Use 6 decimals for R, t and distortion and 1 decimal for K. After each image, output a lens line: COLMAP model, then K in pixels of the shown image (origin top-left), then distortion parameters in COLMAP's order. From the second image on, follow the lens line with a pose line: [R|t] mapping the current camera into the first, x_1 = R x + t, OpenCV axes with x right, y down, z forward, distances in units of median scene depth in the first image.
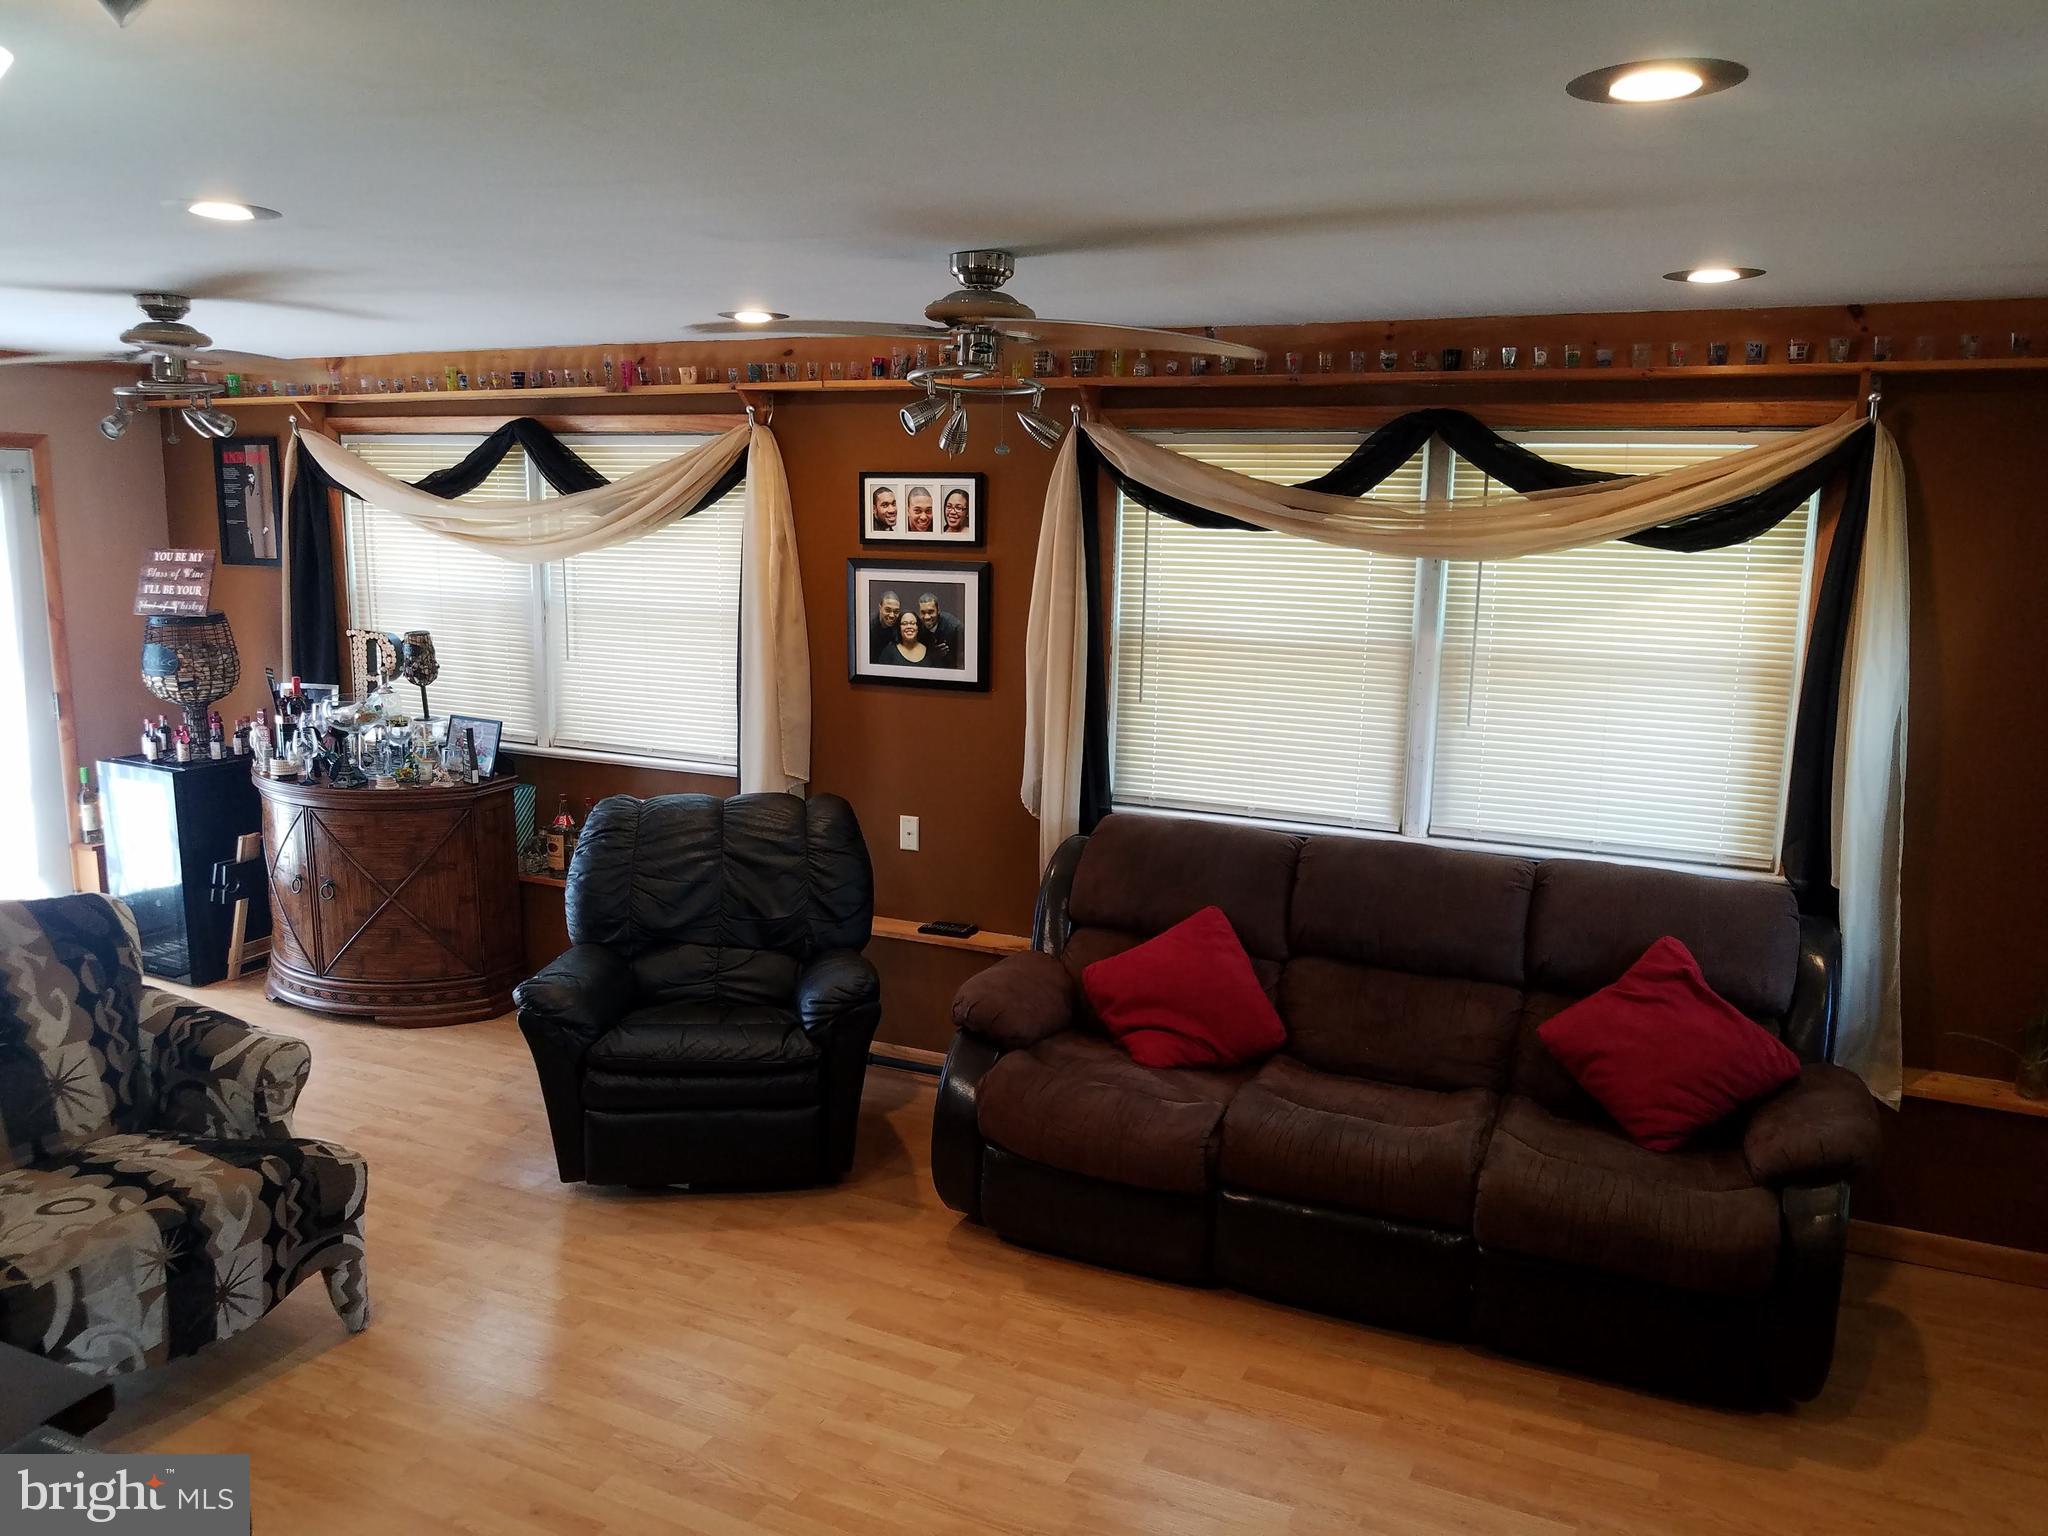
lens RADIAL K [[1587.5, 0, 972.8], [0, 1587.5, 795.6], [0, 0, 1]] dist [0.003034, 0.008814]
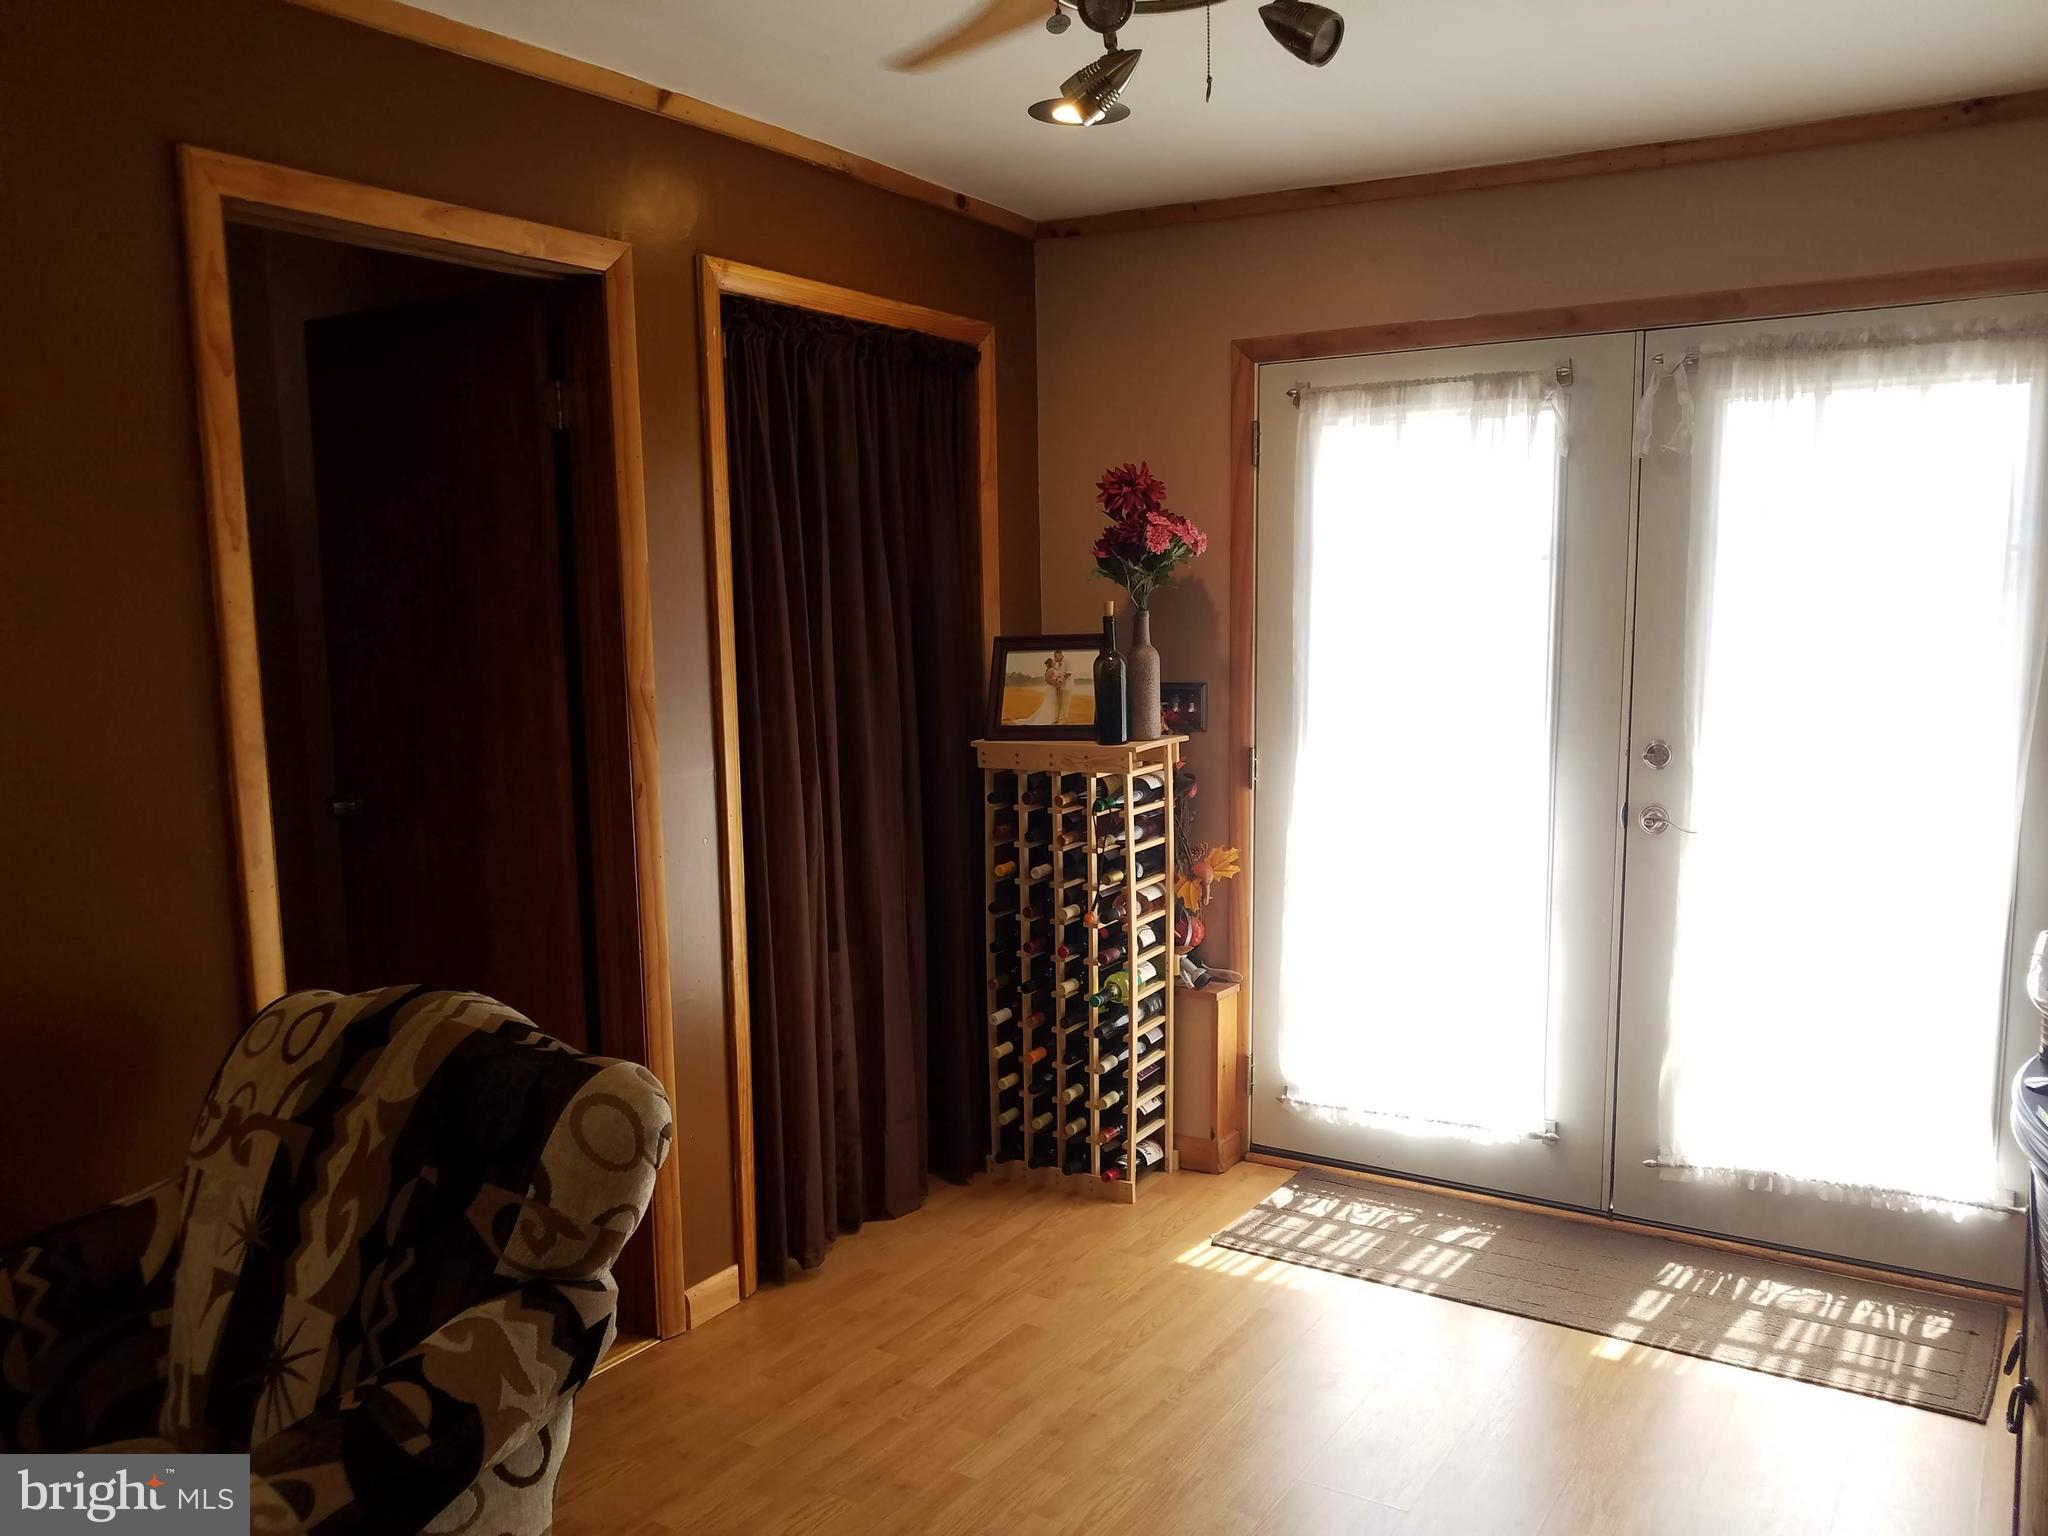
lens RADIAL K [[1606.3, 0, 999.5], [0, 1606.3, 830.3], [0, 0, 1]] dist [-0.006480, 0.006802]
pose [[-0.110995, 0.134468, -0.984682, -0.069398], [-0.173748, 0.972919, 0.152447, -0.084166], [0.978515, 0.188007, -0.084626, 0.899913]]
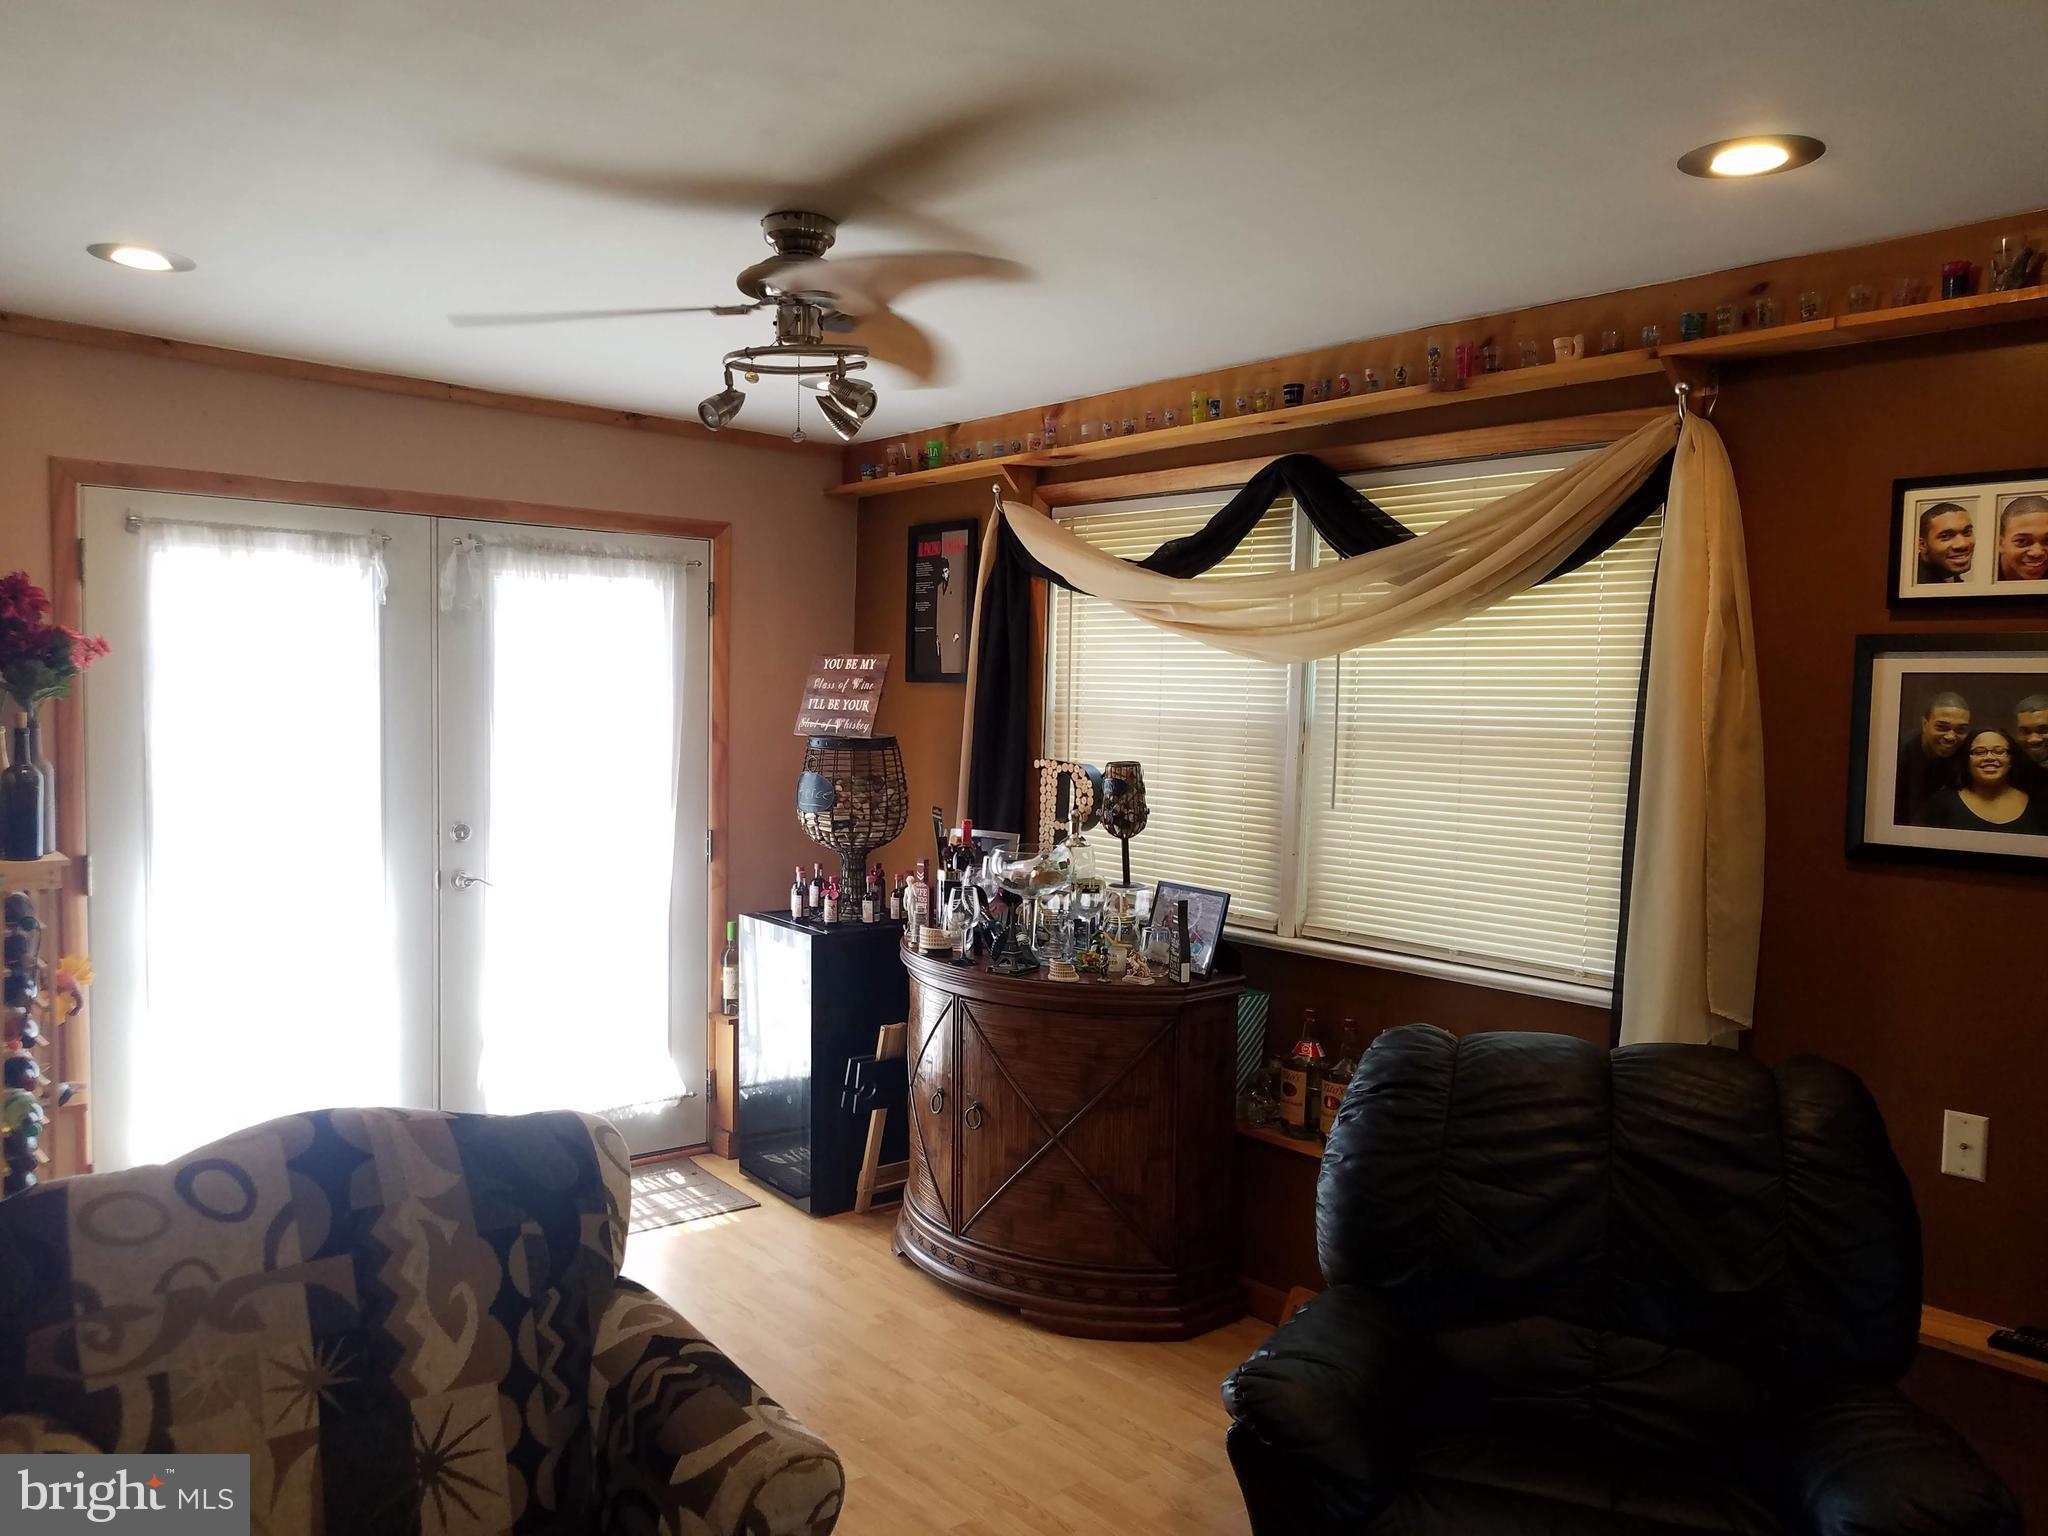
lens RADIAL K [[1606.3, 0, 999.5], [0, 1606.3, 830.3], [0, 0, 1]] dist [-0.006480, 0.006802]
pose [[0.910498, 0.045246, -0.411031, -0.123315], [-0.089240, 0.992073, -0.088475, -0.005068], [0.403770, 0.117236, 0.907318, 0.390635]]
